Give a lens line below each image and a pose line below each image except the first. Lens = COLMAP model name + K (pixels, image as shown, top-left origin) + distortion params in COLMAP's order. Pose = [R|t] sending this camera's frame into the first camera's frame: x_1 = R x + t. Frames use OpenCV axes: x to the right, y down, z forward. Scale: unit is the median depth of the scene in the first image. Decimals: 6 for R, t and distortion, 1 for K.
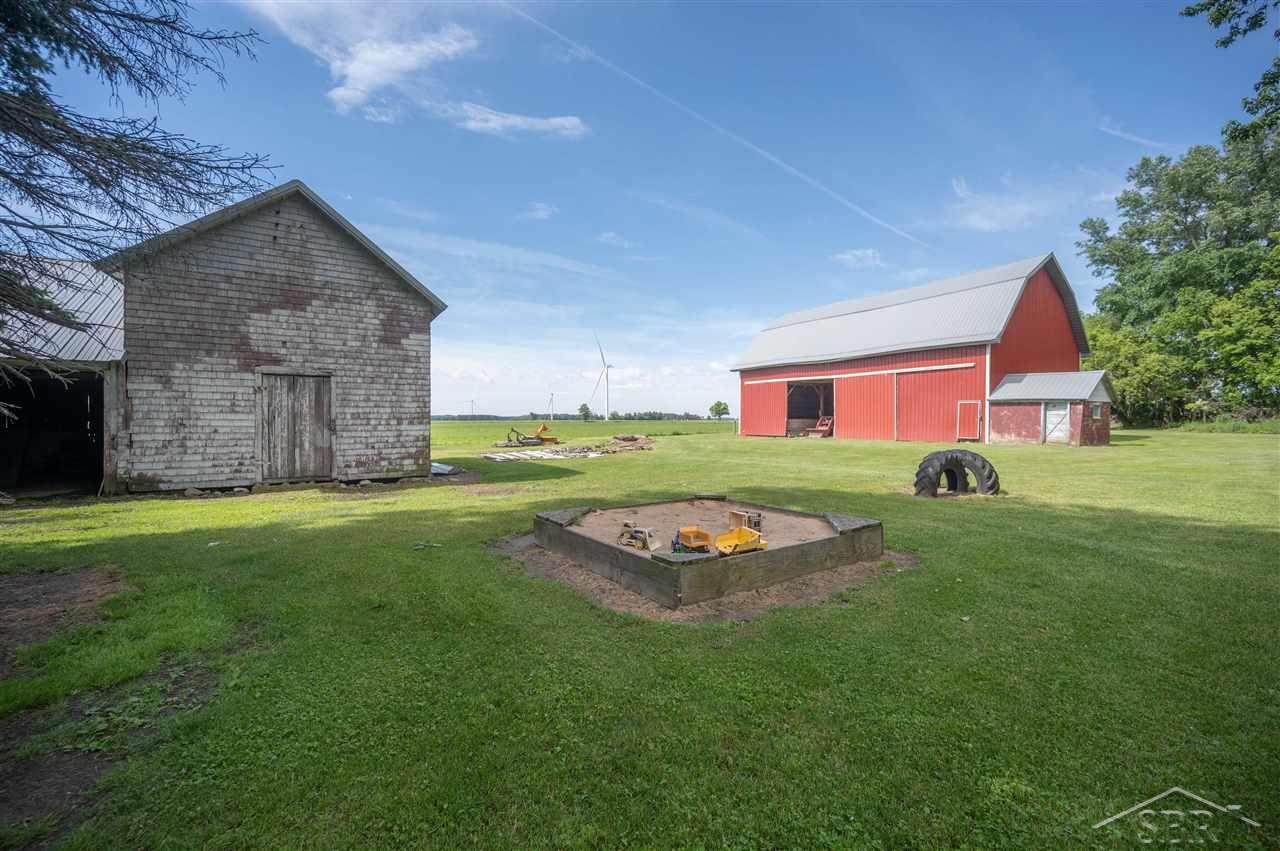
lens RADIAL K [[510.0, 0, 642.7], [0, 510.0, 423.9], [0, 0, 1]] dist [-0.000825, -0.000347]
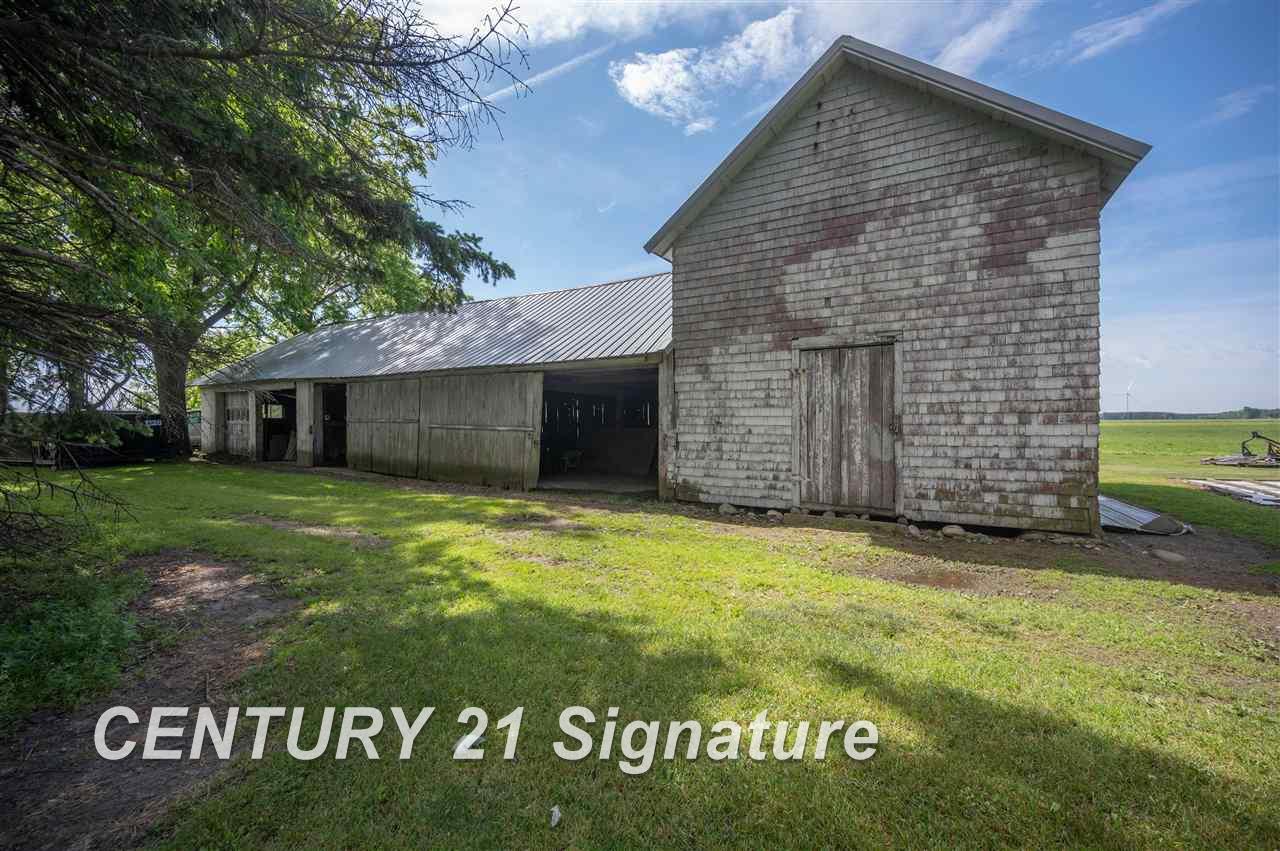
lens RADIAL K [[510.0, 0, 643.3], [0, 510.0, 423.3], [0, 0, 1]] dist [-0.000825, -0.000347]
pose [[0.460191, 0.001182, -0.887819, -0.219896], [-0.002682, 0.999996, -0.000060, 0.001899], [0.887816, 0.002409, 0.460192, 0.470806]]
